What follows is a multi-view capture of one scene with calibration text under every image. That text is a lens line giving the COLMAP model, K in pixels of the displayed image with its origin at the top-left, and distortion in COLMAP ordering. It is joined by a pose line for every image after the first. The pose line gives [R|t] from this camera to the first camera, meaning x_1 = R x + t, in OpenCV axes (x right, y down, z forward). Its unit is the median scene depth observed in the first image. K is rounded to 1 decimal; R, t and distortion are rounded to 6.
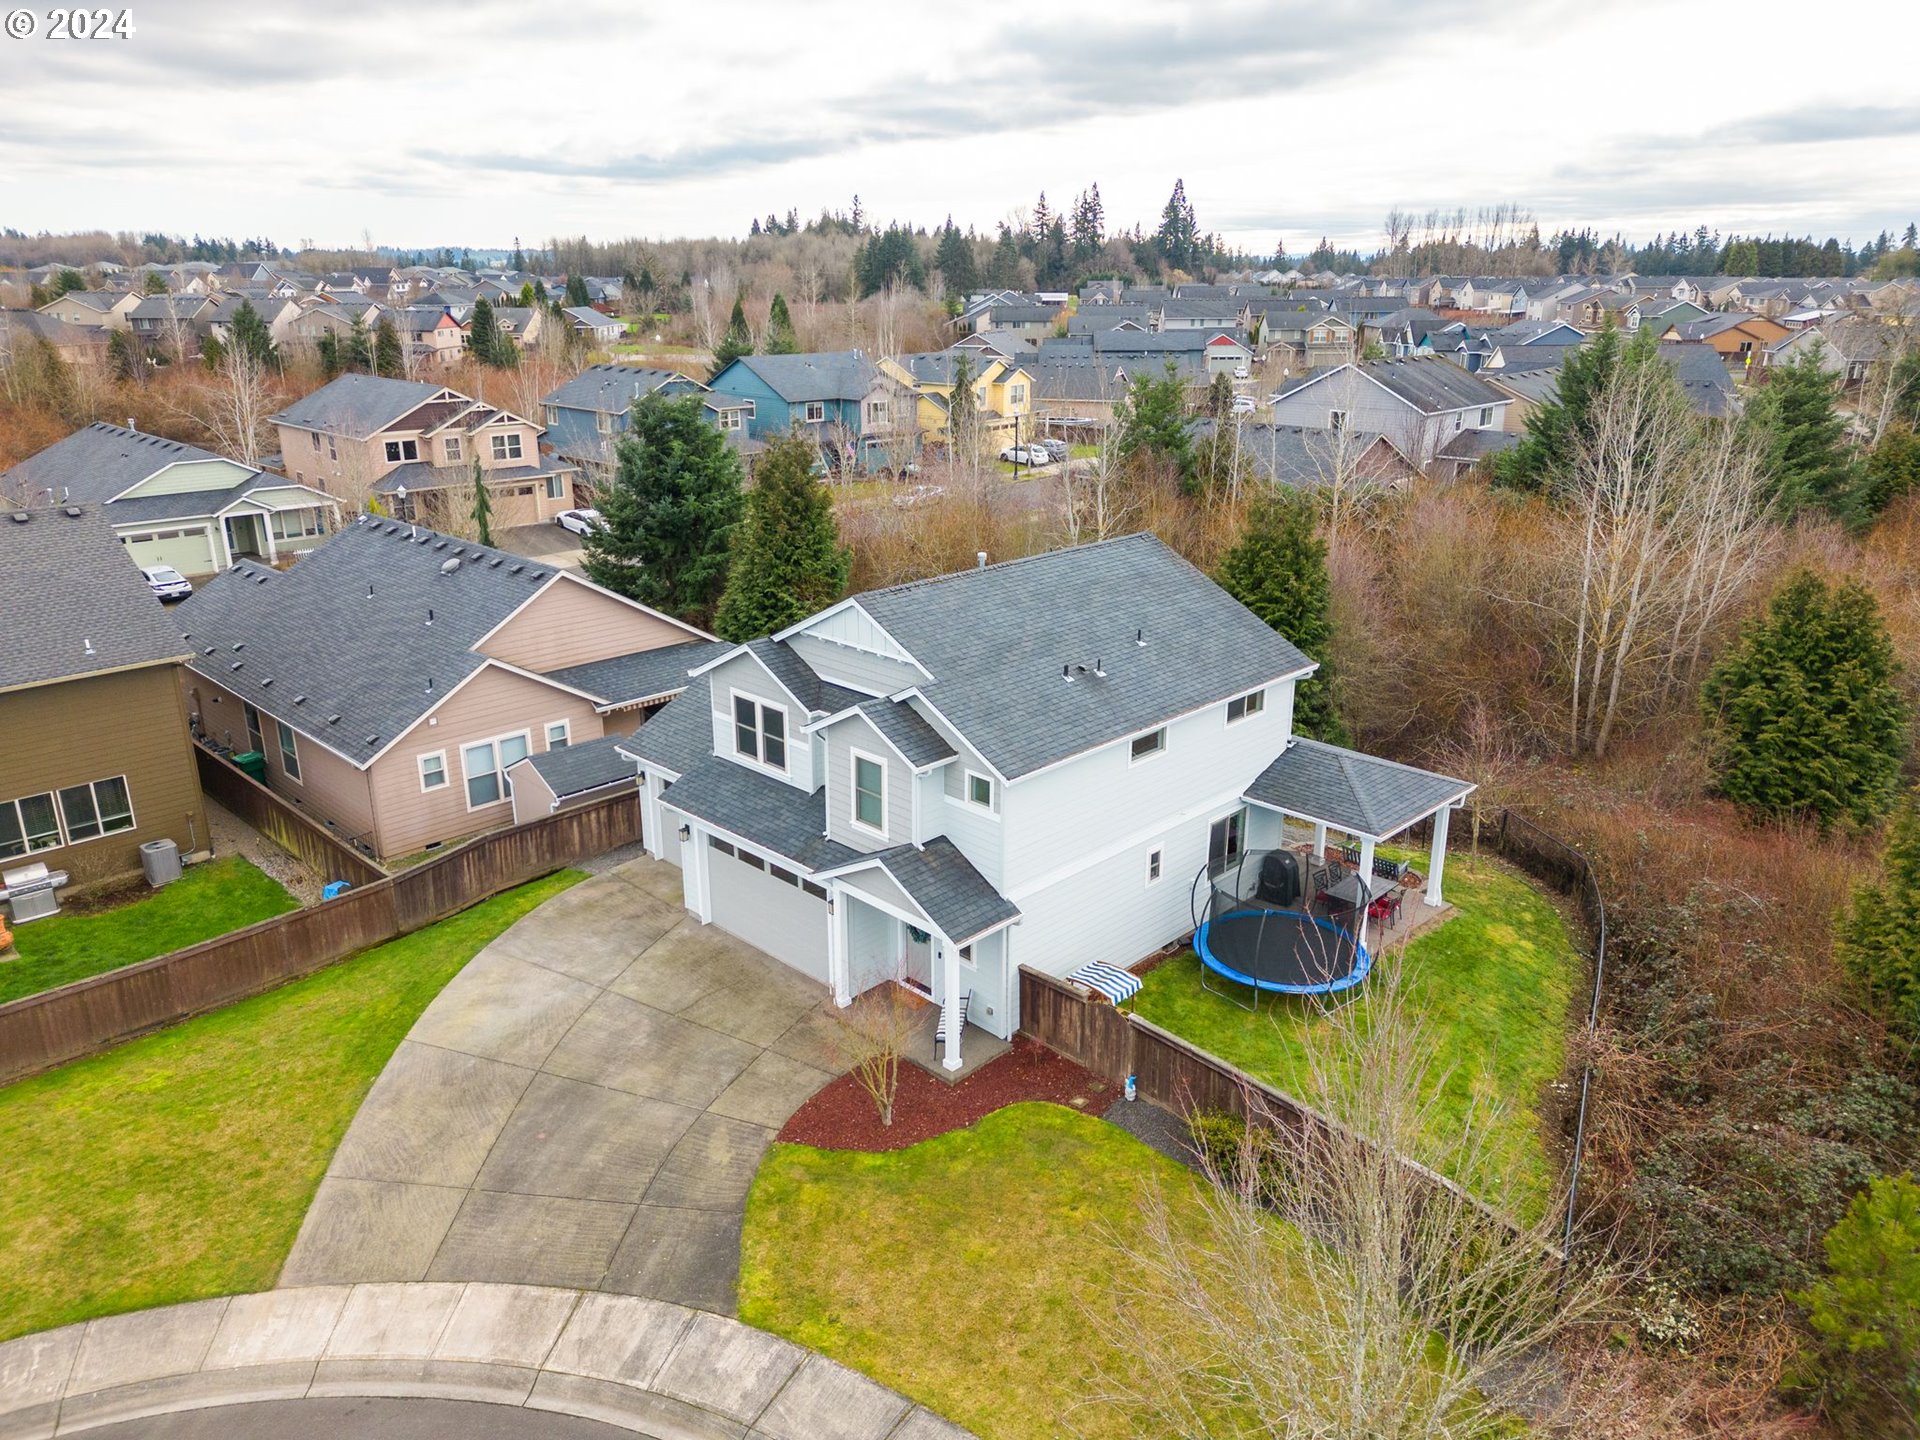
lens RADIAL K [[1358.6, 0, 961.8], [0, 1358.6, 716.2], [0, 0, 1]] dist [0.049394, -0.009589]
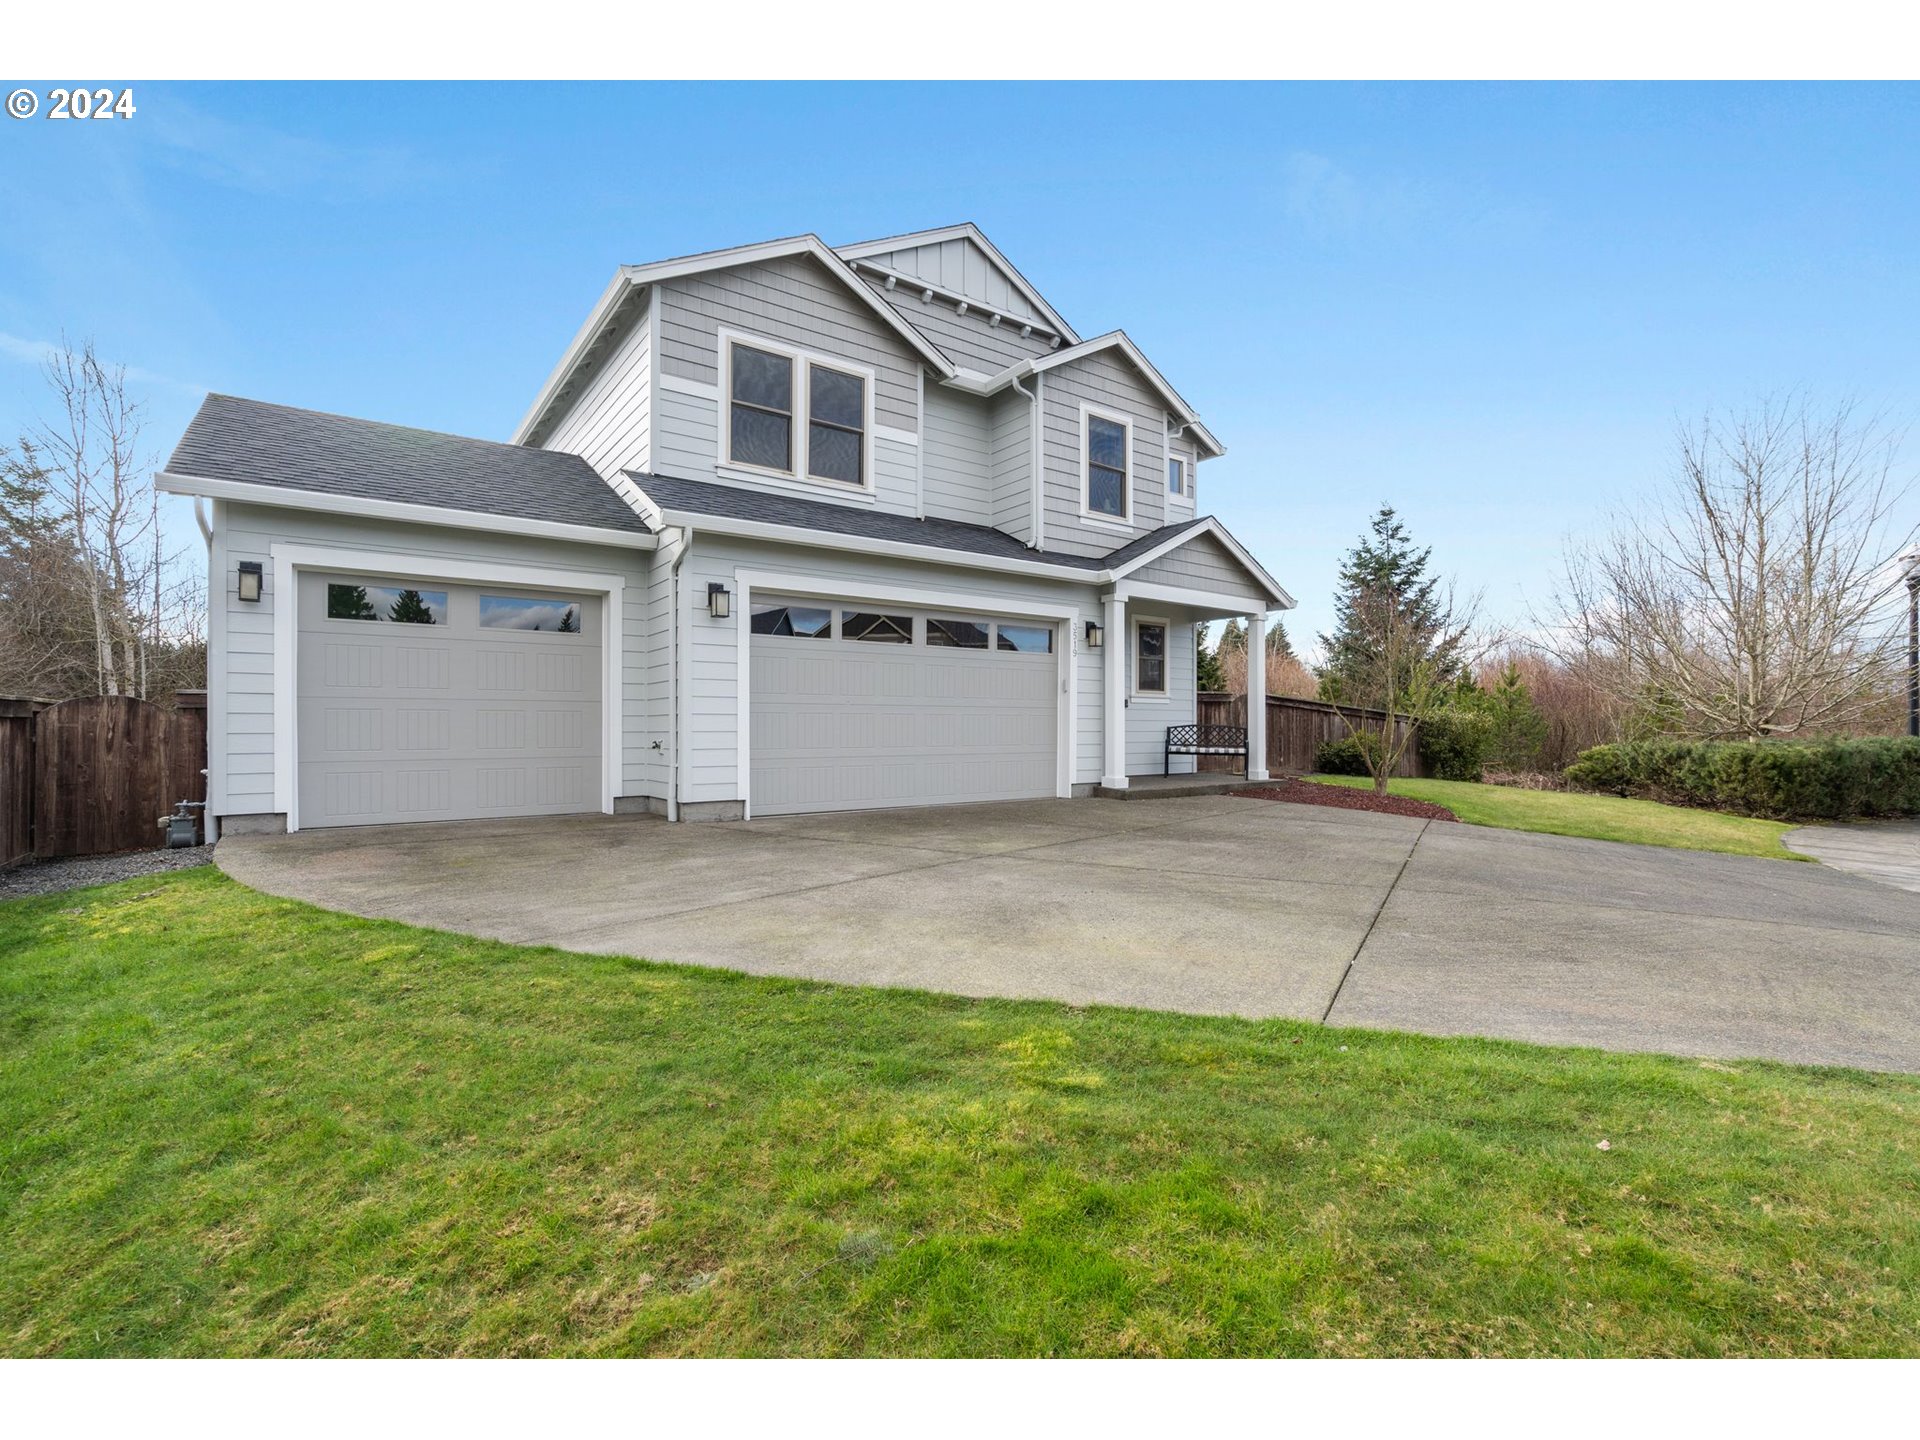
lens RADIAL K [[872.2, 0, 959.1], [0, 872.2, 719.3], [0, 0, 1]] dist [0.003062, 0.001125]
pose [[0.168748, 0.002578, 0.985656, -0.481580], [0.312445, 0.948285, -0.055972, 0.165065], [-0.934827, 0.317408, 0.159216, 0.932086]]
